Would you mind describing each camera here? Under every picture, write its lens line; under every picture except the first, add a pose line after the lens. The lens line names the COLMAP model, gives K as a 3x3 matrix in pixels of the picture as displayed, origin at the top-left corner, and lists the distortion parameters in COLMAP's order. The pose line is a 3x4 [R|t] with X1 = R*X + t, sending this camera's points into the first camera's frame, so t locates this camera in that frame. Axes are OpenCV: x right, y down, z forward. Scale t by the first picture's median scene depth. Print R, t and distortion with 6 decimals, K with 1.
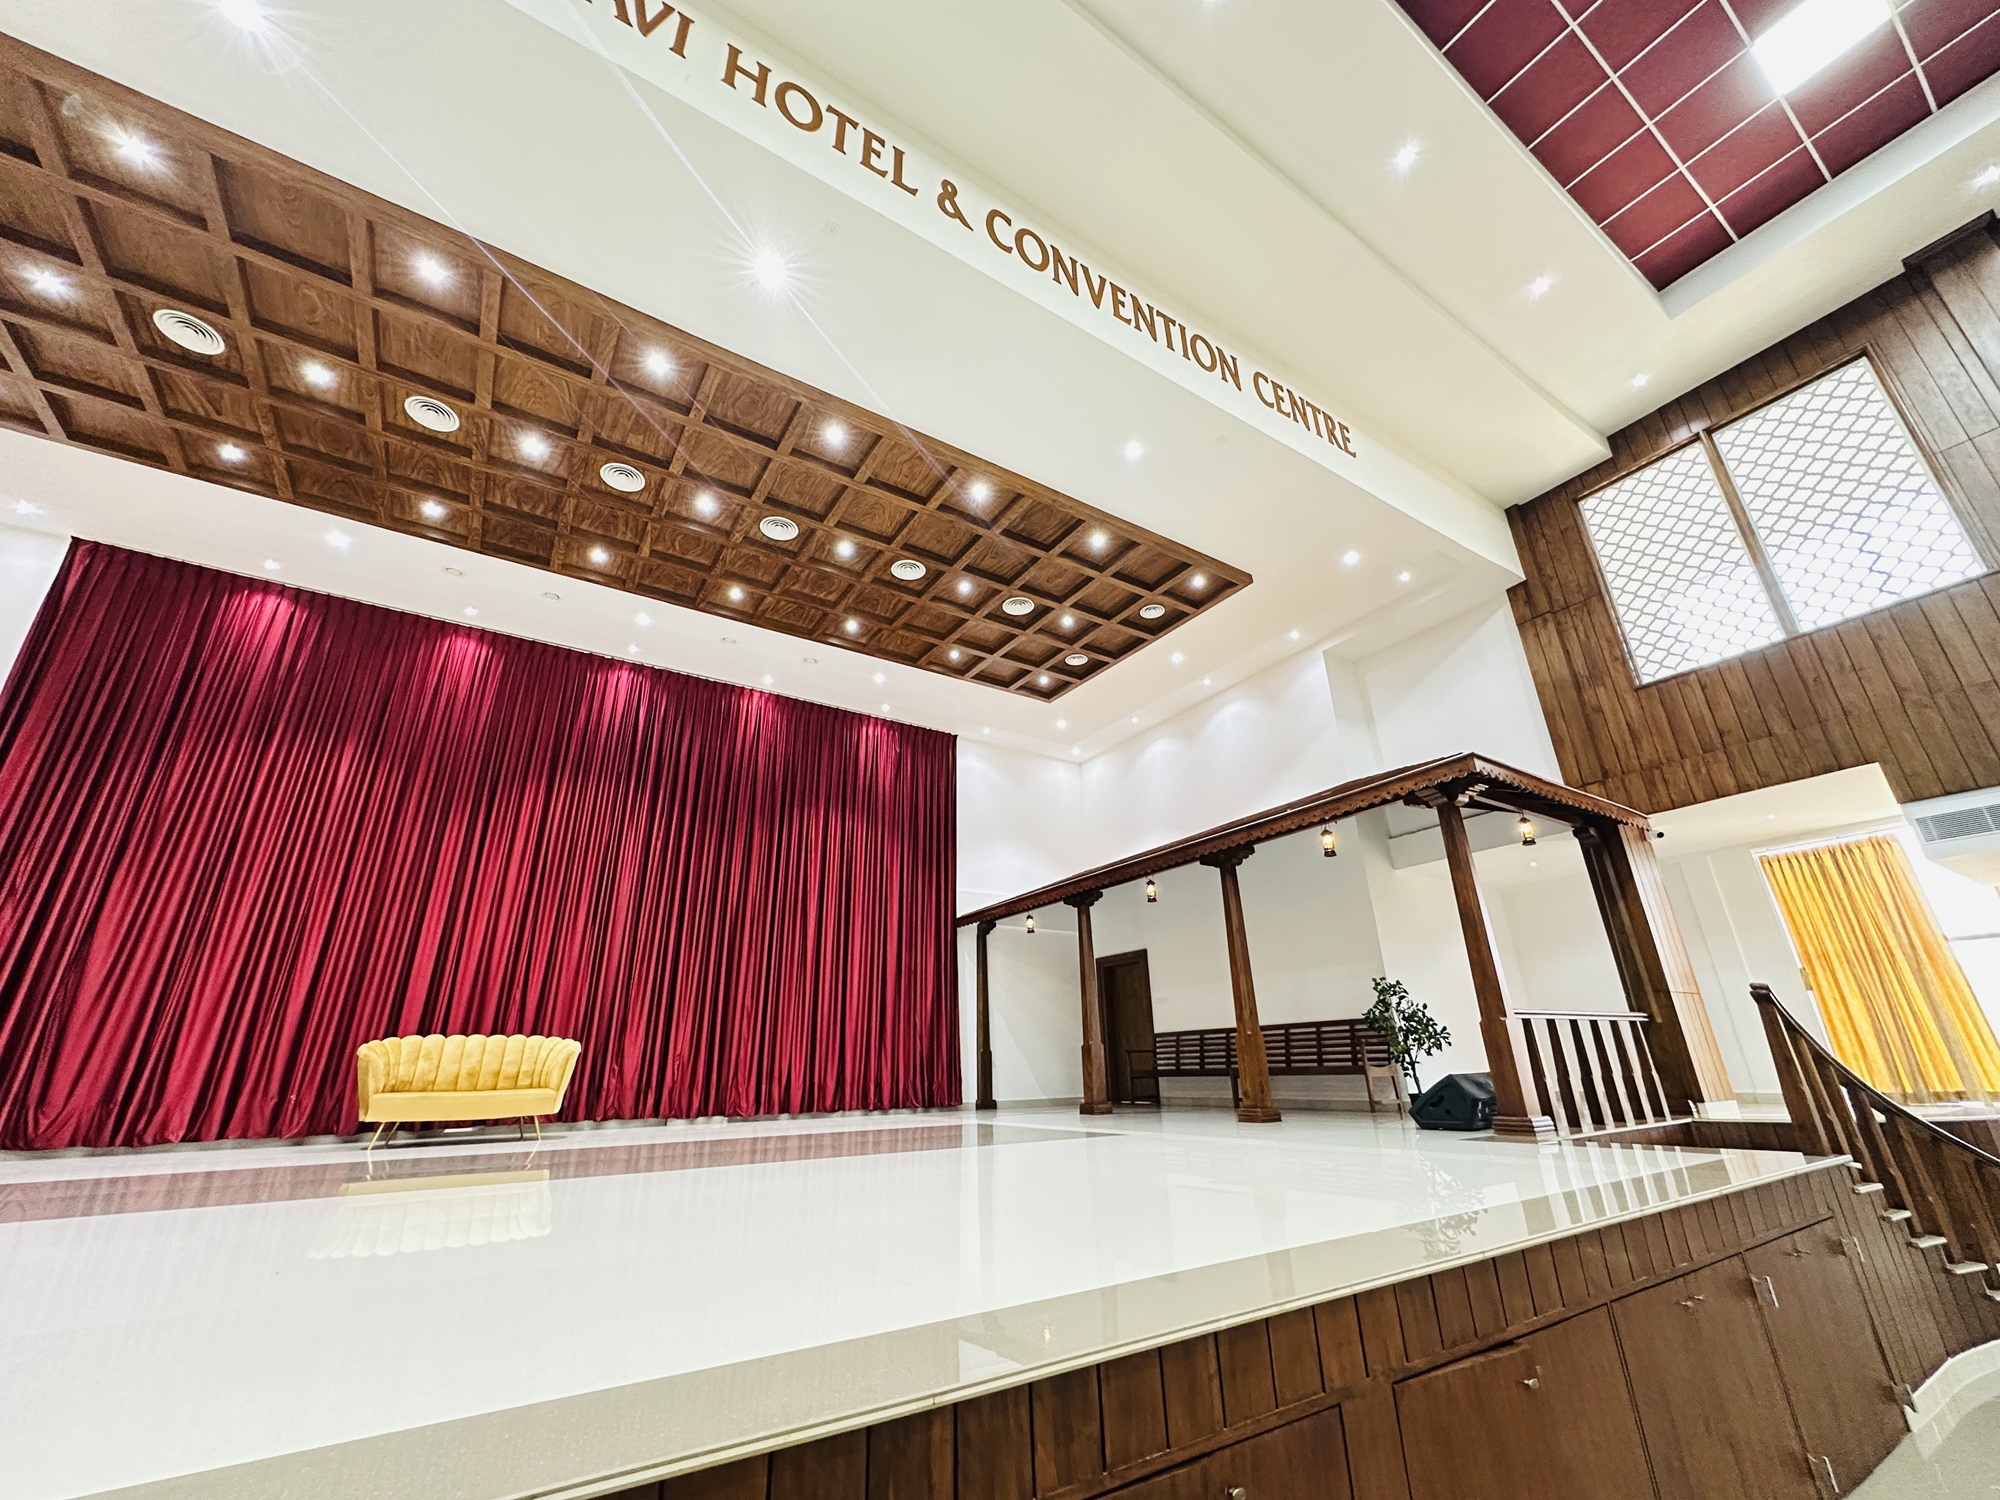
lens RADIAL K [[800.9, 0, 1002.3], [0, 800.9, 747.8], [0, 0, 1]] dist [-0.002243, -0.000094]
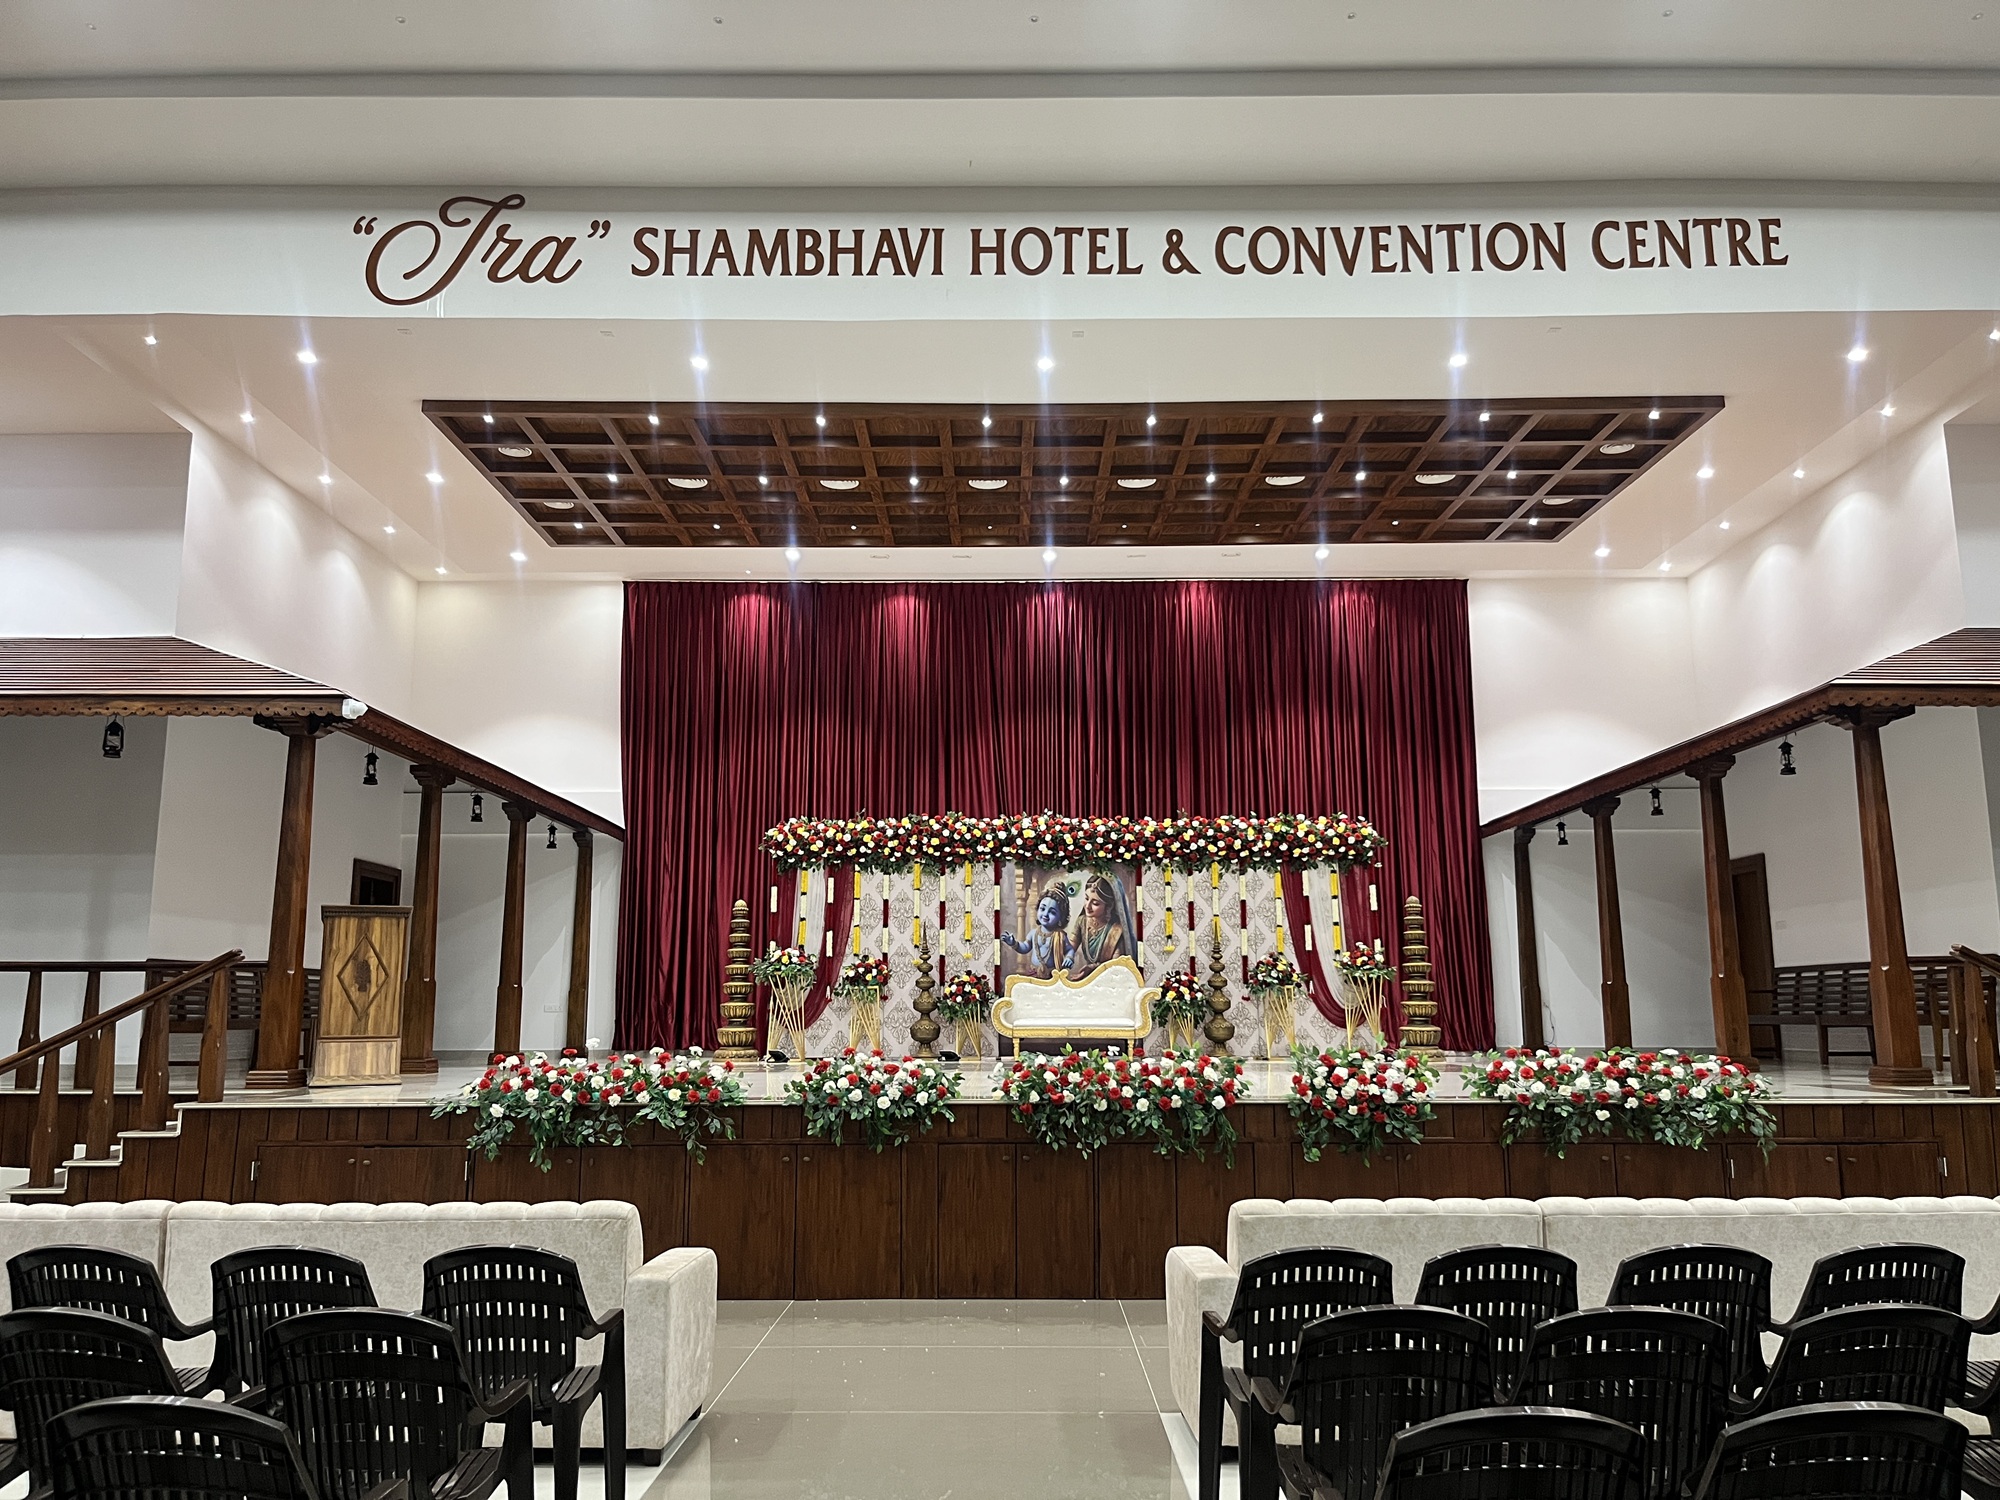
lens RADIAL K [[1528.9, 0, 1004.0], [0, 1528.9, 755.5], [0, 0, 1]] dist [0.049714, -0.067938]
pose [[0.837423, -0.071011, -0.541923, 0.602940], [0.188558, 0.968185, 0.164508, -0.302831], [0.513000, -0.239947, 0.824170, -0.733447]]
